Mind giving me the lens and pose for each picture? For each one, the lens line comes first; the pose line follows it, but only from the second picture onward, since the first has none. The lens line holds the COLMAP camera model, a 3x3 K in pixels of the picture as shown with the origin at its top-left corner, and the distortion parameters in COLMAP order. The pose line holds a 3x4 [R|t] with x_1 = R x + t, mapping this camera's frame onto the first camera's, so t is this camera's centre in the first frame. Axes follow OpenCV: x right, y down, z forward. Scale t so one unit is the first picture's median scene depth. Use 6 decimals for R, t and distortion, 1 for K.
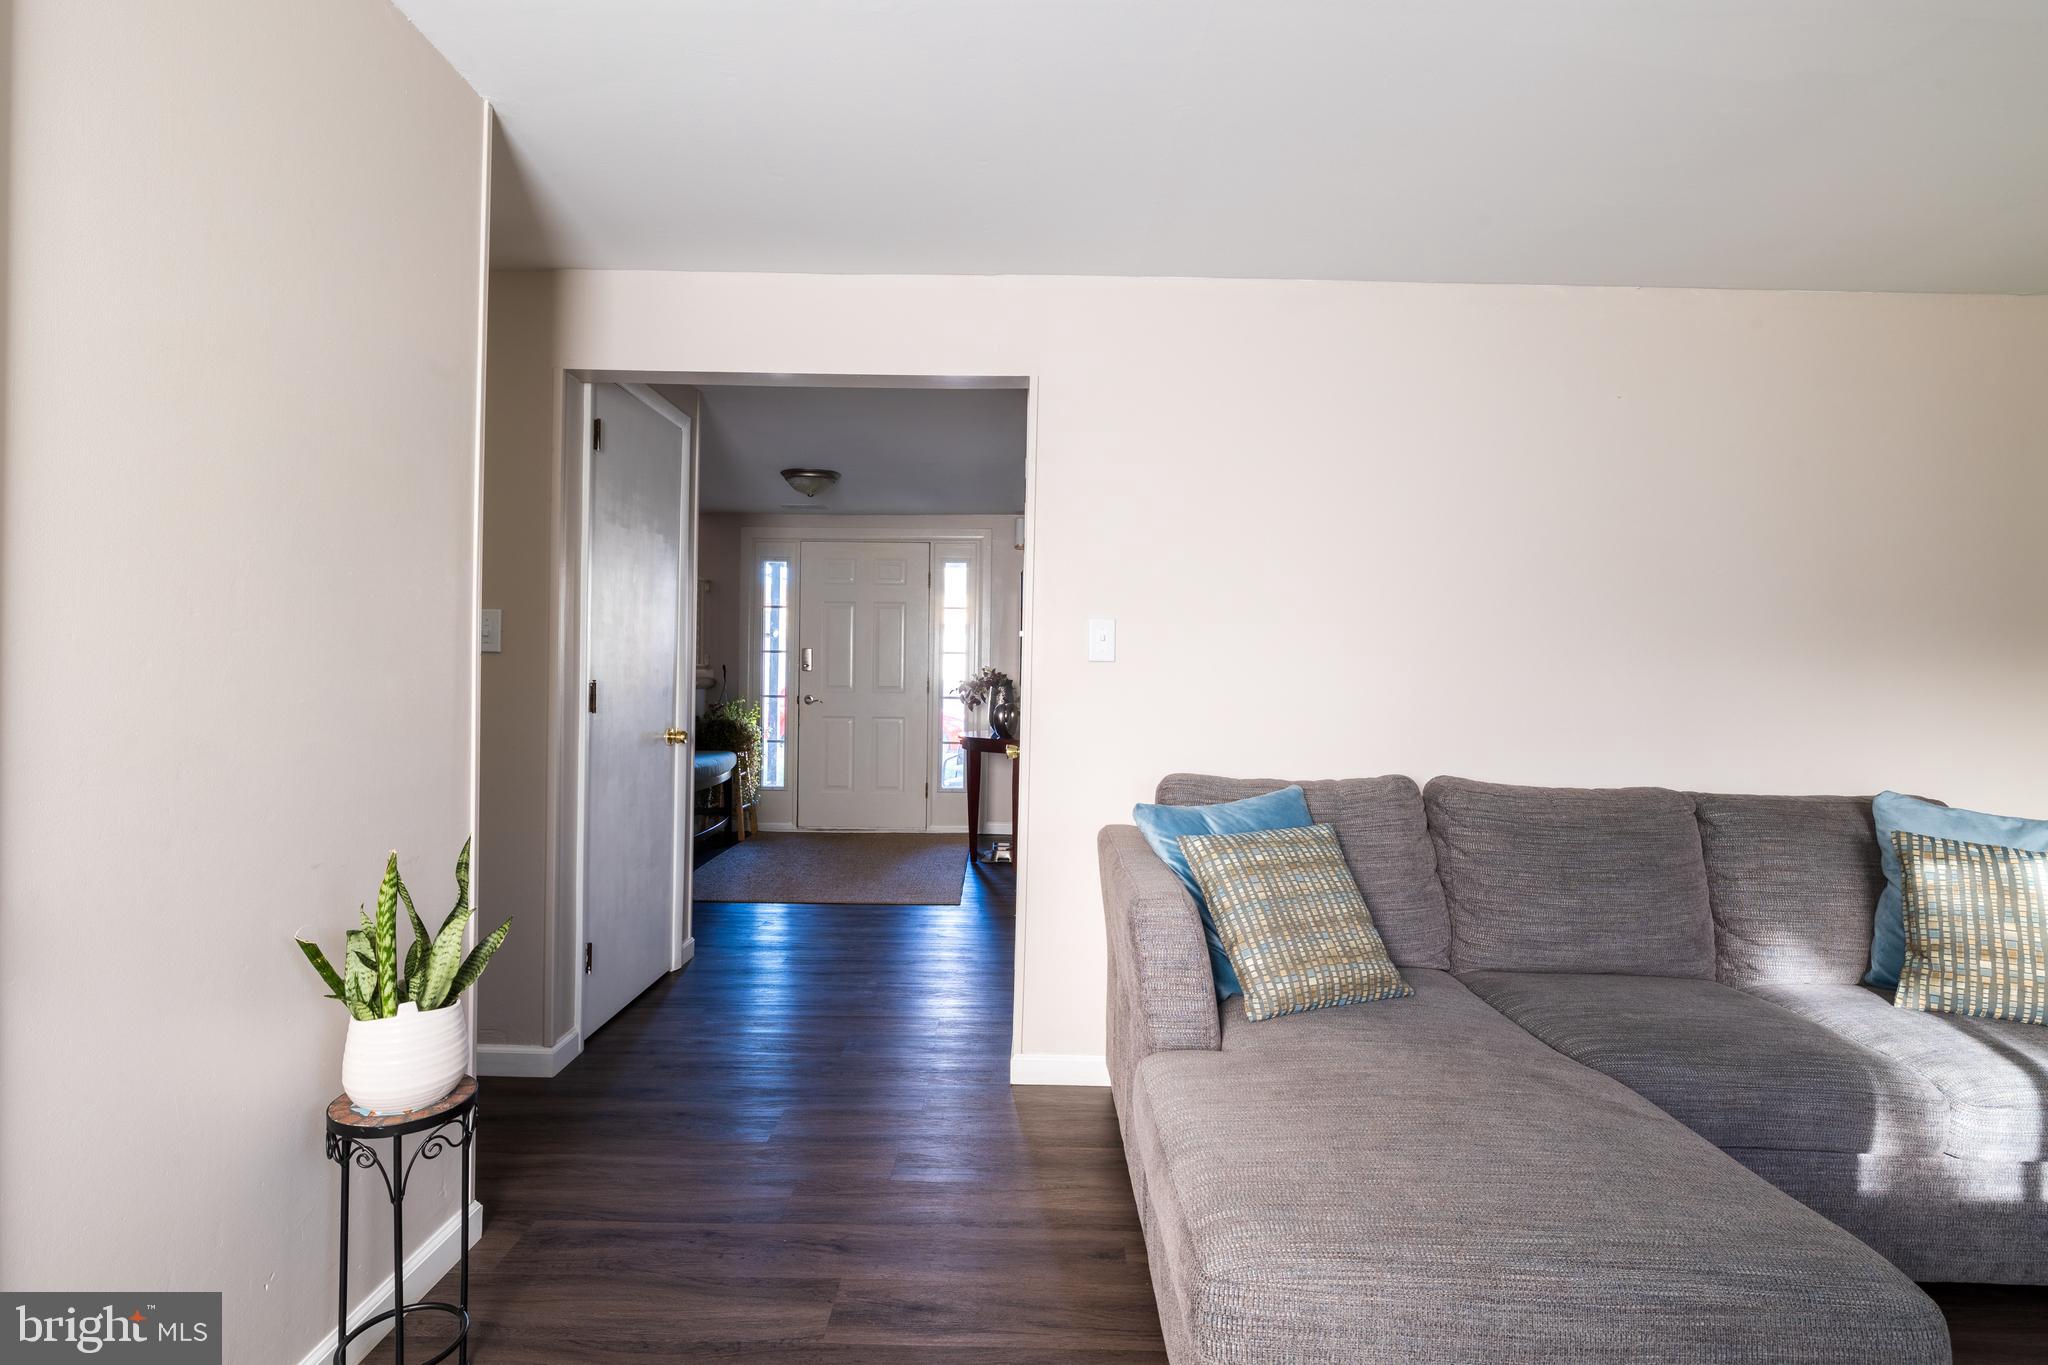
lens RADIAL K [[957.8, 0, 1033.1], [0, 957.8, 679.6], [0, 0, 1]] dist [-0.004803, 0.001276]
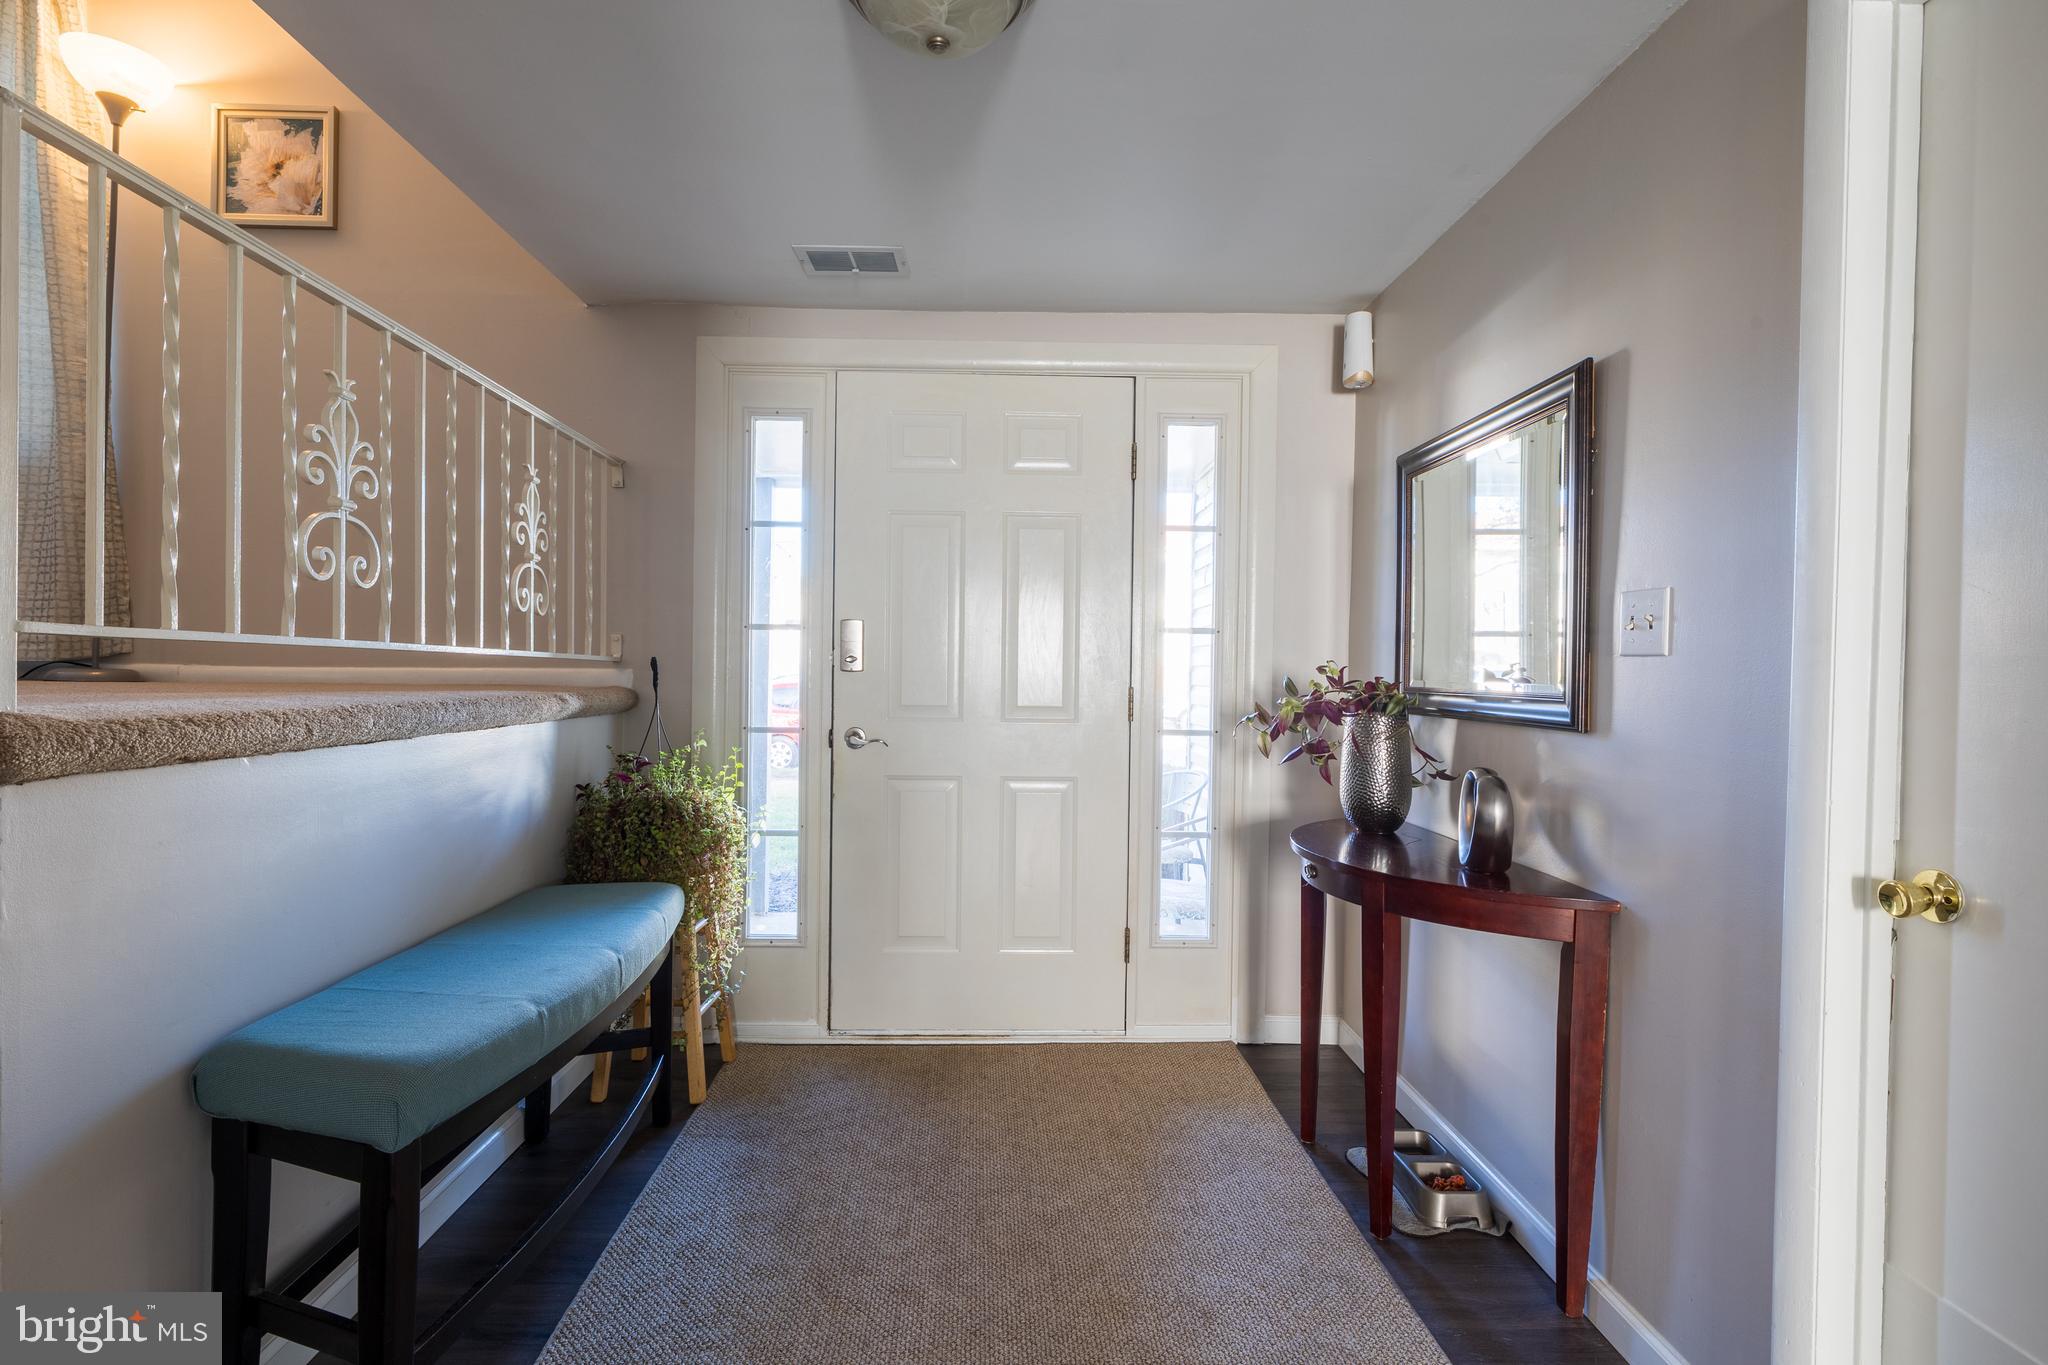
lens RADIAL K [[957.8, 0, 1016.8], [0, 957.8, 674.8], [0, 0, 1]] dist [-0.004803, 0.001276]
pose [[0.999909, -0.000739, 0.013448, -0.168255], [0.000539, 0.999889, 0.014879, -0.014203], [-0.013458, -0.014870, 0.999799, 0.572033]]
